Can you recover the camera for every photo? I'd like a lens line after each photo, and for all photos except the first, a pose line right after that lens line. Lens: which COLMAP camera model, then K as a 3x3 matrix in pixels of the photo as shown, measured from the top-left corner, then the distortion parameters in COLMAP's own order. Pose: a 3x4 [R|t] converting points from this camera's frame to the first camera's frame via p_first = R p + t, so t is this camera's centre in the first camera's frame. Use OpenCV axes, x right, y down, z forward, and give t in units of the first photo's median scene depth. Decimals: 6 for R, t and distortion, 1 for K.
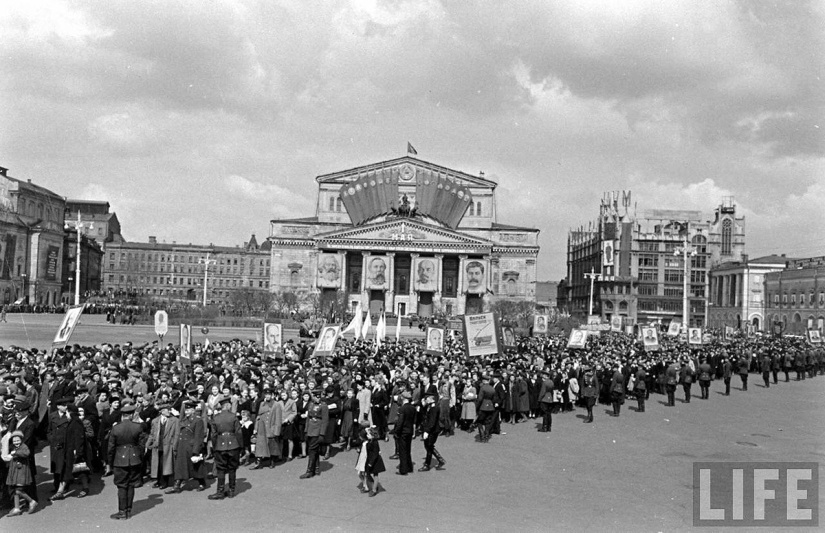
lens RADIAL K [[887.3, 0, 411.0], [0, 887.3, 280.0], [0, 0, 1]] dist [0.171600, -0.209137]
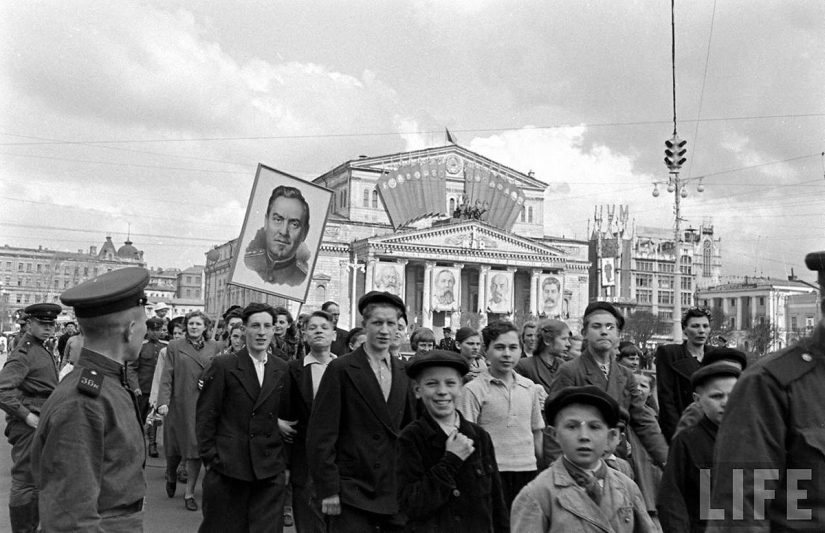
lens RADIAL K [[887.3, 0, 411.0], [0, 887.3, 280.0], [0, 0, 1]] dist [0.171600, -0.209137]
pose [[0.890875, 0.020178, 0.453801, -0.402375], [-0.008376, 0.999573, -0.028003, 0.005976], [-0.454172, 0.021146, 0.890663, 0.304576]]
